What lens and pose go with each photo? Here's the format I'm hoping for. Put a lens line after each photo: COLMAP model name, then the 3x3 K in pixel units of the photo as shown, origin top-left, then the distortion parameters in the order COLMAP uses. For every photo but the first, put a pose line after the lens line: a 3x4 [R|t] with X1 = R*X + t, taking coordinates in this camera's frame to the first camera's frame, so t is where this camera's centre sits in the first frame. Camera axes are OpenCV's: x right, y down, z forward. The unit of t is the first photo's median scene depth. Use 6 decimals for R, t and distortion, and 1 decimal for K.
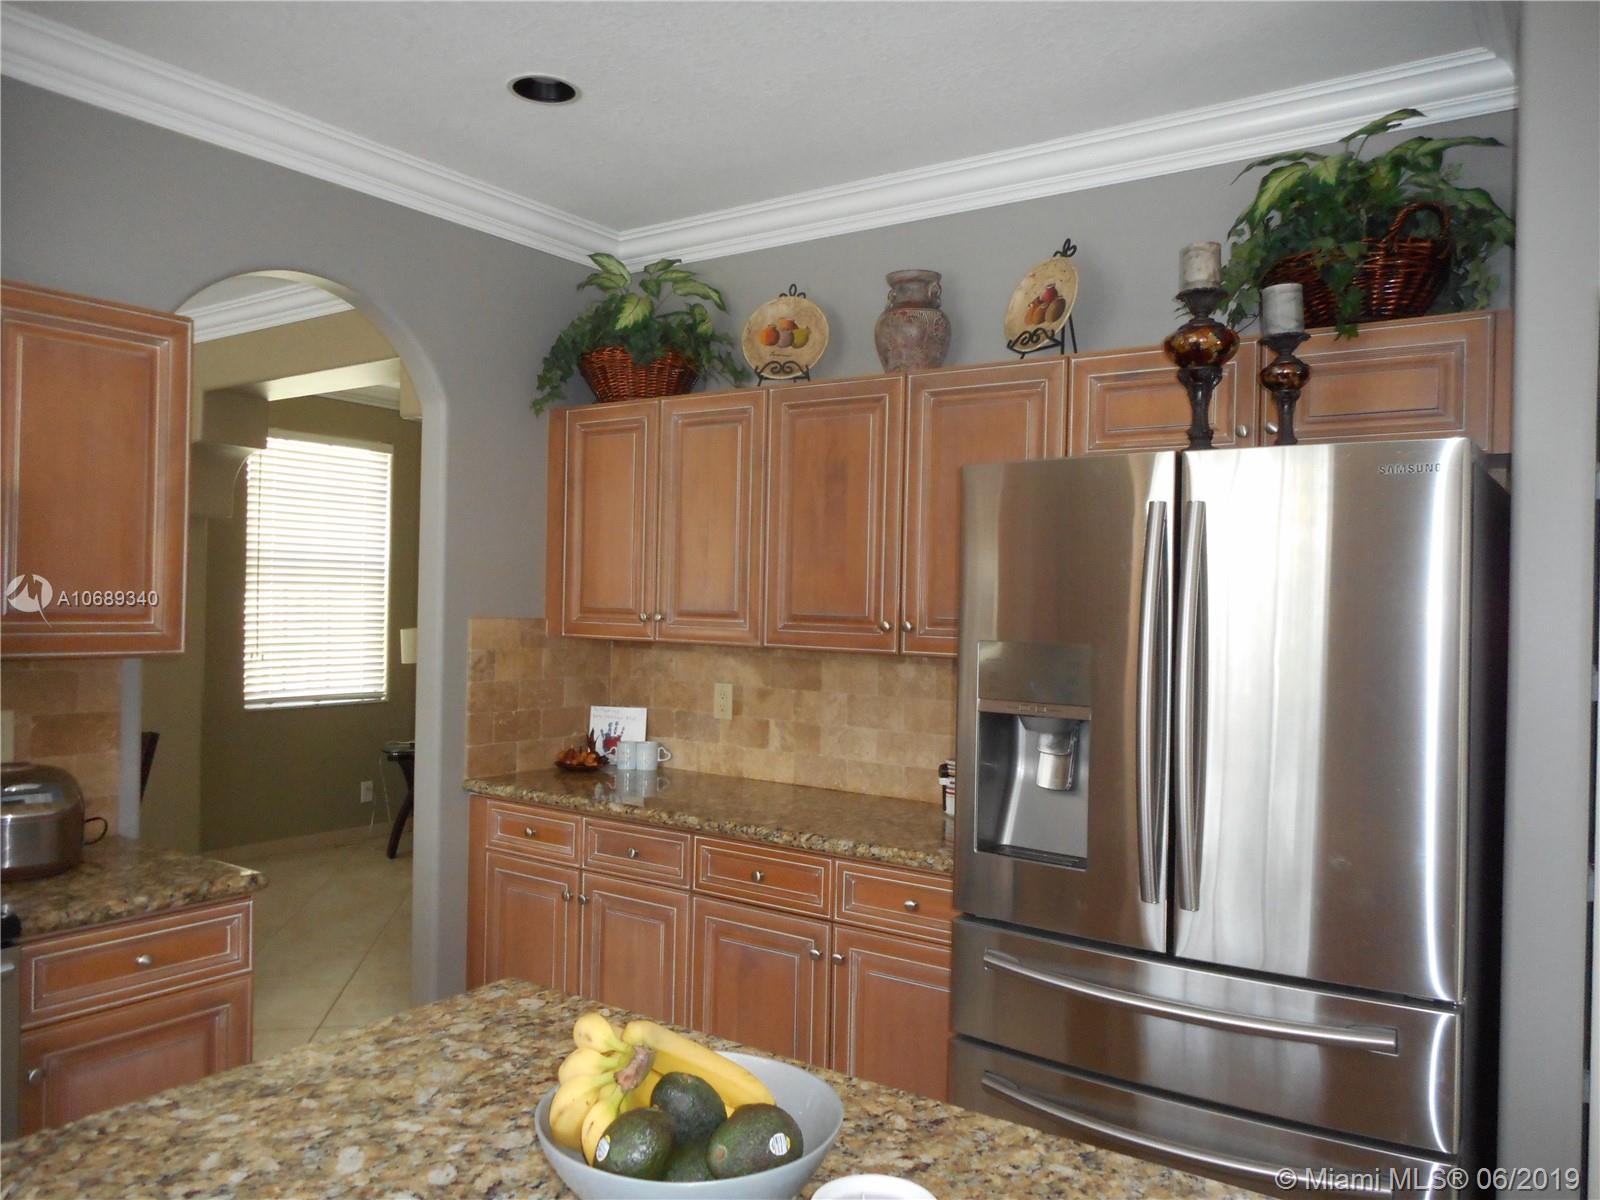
lens RADIAL K [[1199.6, 0, 804.7], [0, 1199.6, 599.0], [0, 0, 1]] dist [-0.020789, 0.022925]
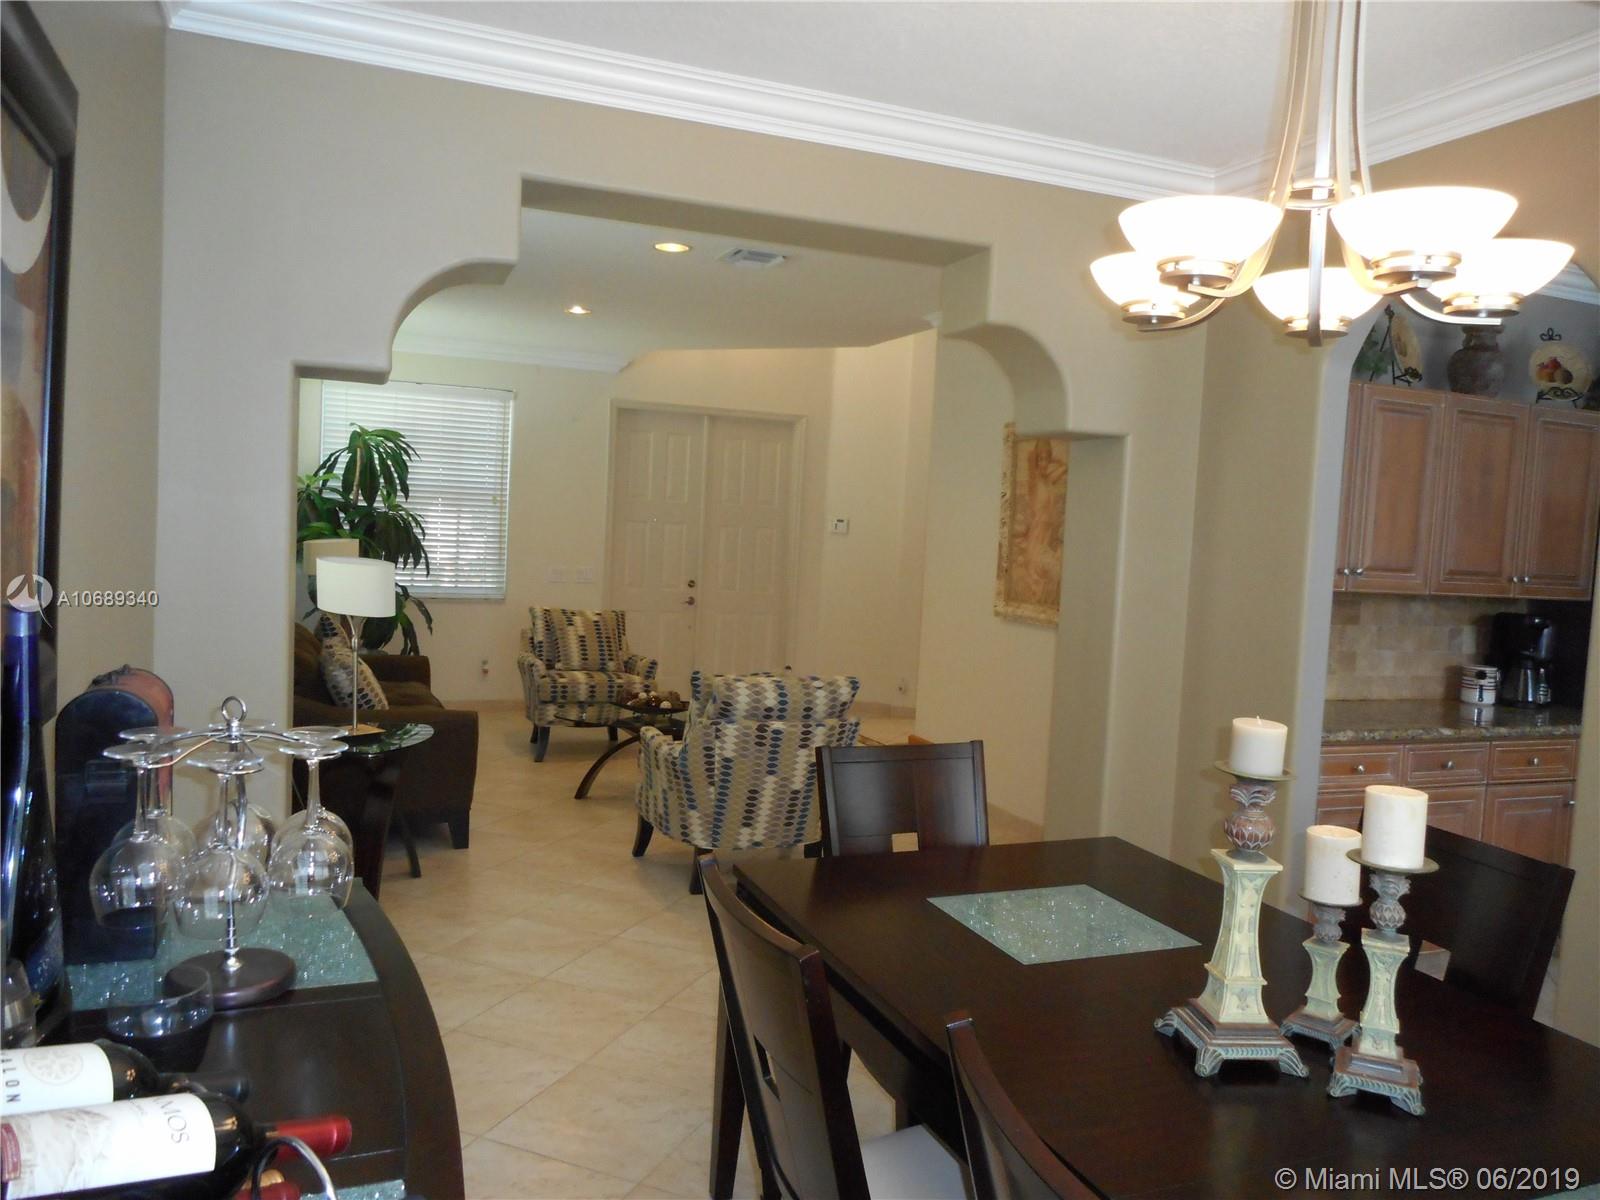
lens RADIAL K [[1199.6, 0, 796.2], [0, 1199.6, 599.9], [0, 0, 1]] dist [-0.020789, 0.022925]
pose [[0.539007, -0.047026, 0.840988, -1.428163], [-0.039913, 0.995893, 0.081269, -0.031252], [-0.841355, -0.077371, 0.534916, 0.847531]]
